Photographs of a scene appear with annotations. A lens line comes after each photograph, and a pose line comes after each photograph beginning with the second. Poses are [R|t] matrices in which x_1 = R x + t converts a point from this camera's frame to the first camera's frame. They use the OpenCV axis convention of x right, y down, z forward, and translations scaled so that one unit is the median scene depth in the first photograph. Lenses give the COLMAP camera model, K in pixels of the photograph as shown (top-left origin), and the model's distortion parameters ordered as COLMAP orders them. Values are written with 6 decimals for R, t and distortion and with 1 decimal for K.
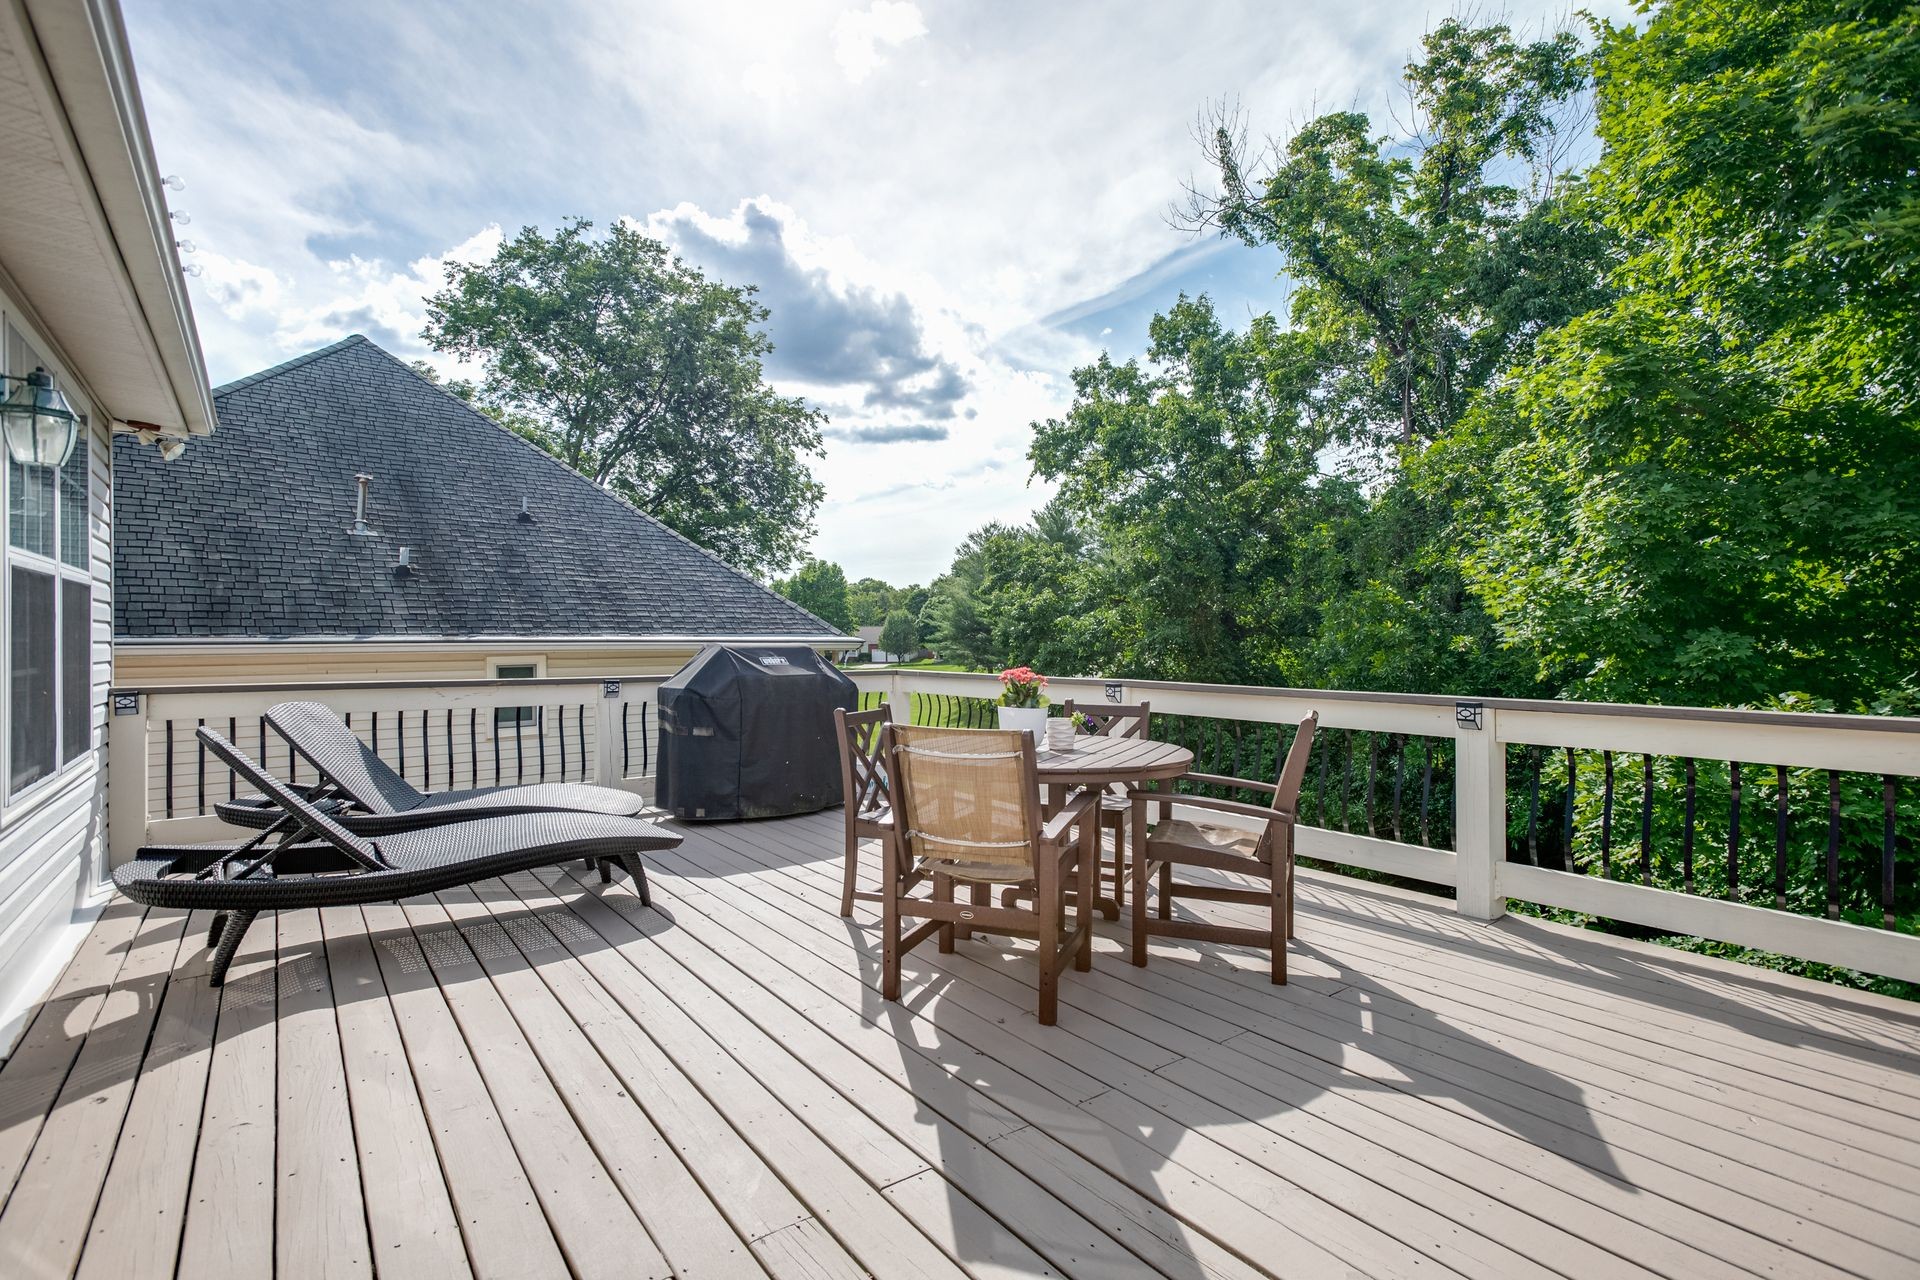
lens RADIAL K [[901.6, 0, 960.0], [0, 901.6, 621.0], [0, 0, 1]] dist [-0.015472, -0.000351]
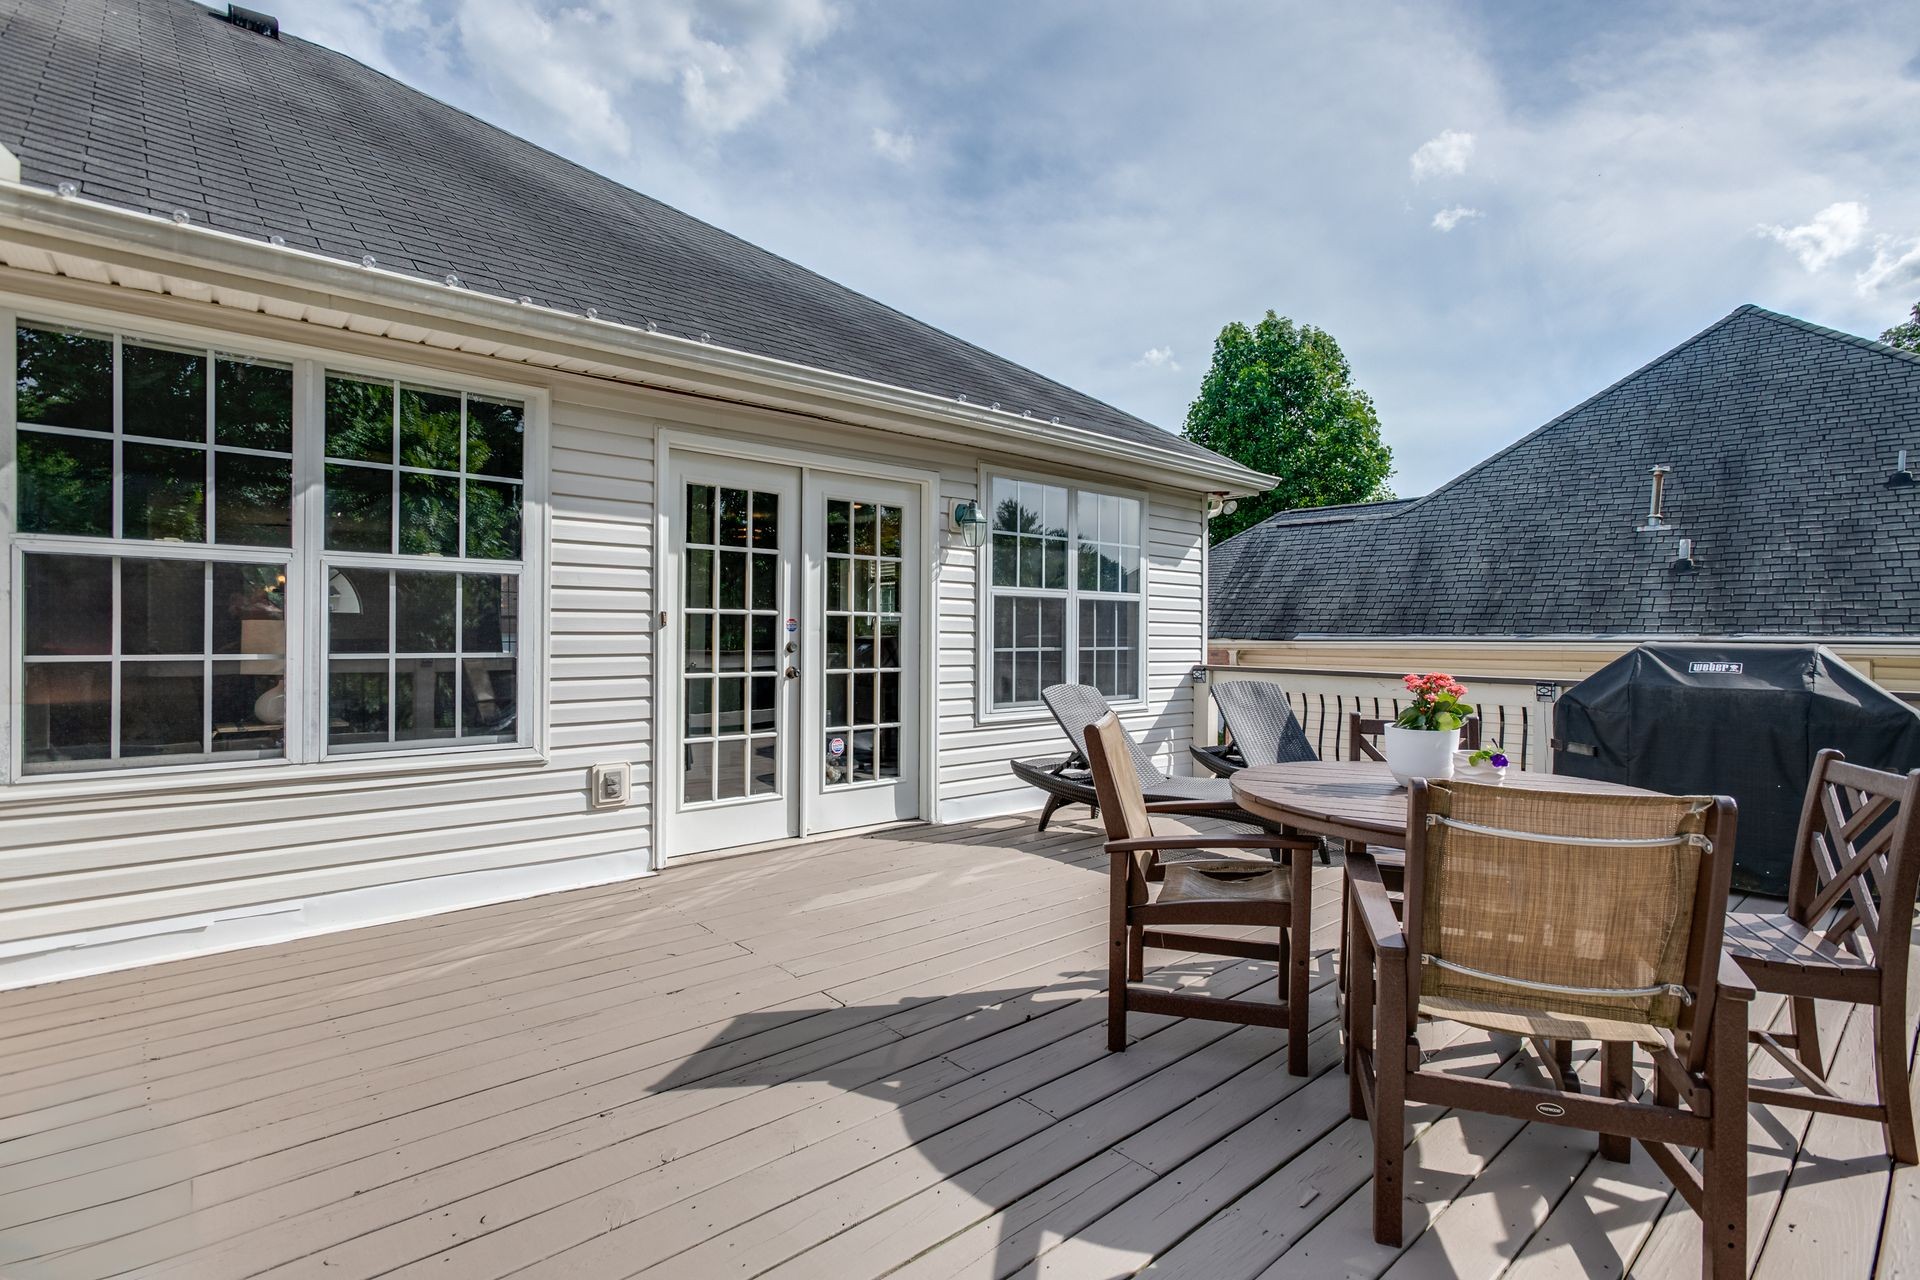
lens RADIAL K [[901.6, 0, 955.8], [0, 901.6, 639.3], [0, 0, 1]] dist [-0.015472, -0.000351]
pose [[0.072636, 0.005841, -0.997341, 0.677939], [0.012537, 0.999898, 0.006770, 0.014504], [0.997280, -0.012996, 0.072555, 0.527844]]
